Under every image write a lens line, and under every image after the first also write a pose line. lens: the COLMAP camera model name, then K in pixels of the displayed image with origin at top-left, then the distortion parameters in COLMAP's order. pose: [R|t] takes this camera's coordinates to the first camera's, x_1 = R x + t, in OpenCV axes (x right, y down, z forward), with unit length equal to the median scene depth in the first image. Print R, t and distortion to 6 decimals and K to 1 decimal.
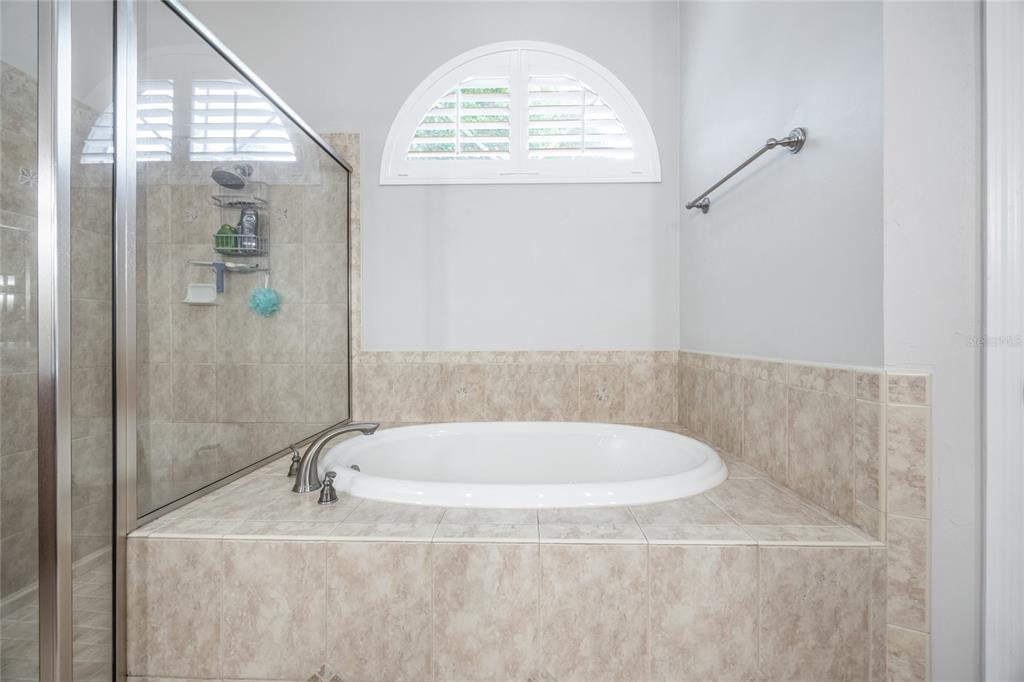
lens RADIAL K [[398.3, 0, 516.5], [0, 398.3, 342.0], [0, 0, 1]] dist [-0.004386, 0.000547]
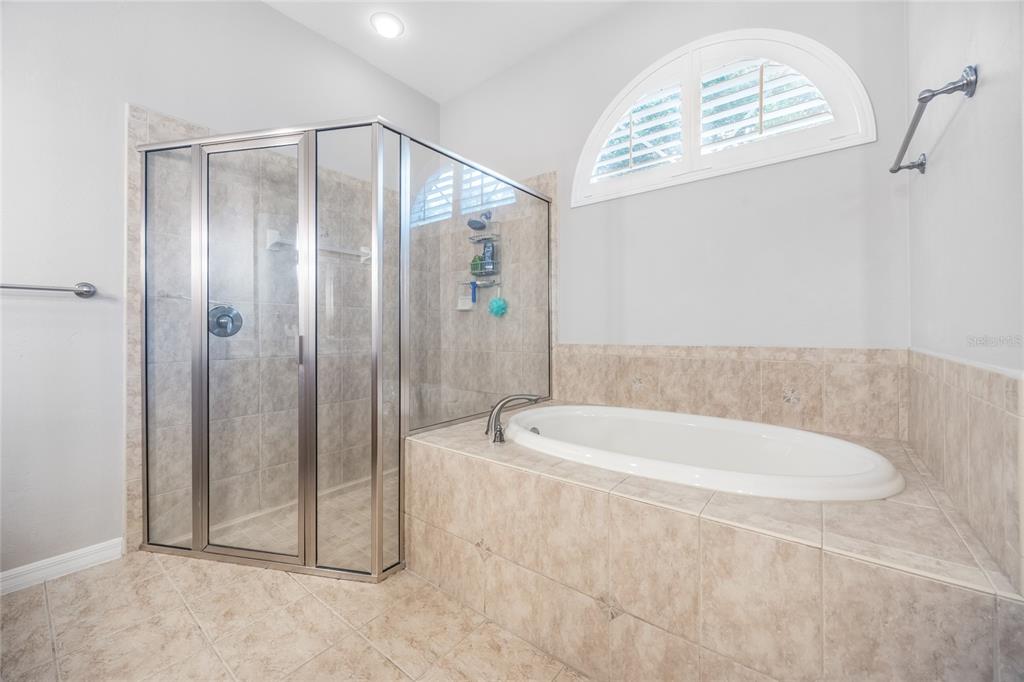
lens RADIAL K [[398.3, 0, 506.1], [0, 398.3, 334.4], [0, 0, 1]] dist [-0.004386, 0.000547]
pose [[0.794195, 0.001734, -0.607661, 0.466647], [-0.005075, 0.999980, -0.003779, 0.000637], [0.607642, 0.006085, 0.794188, -0.181722]]
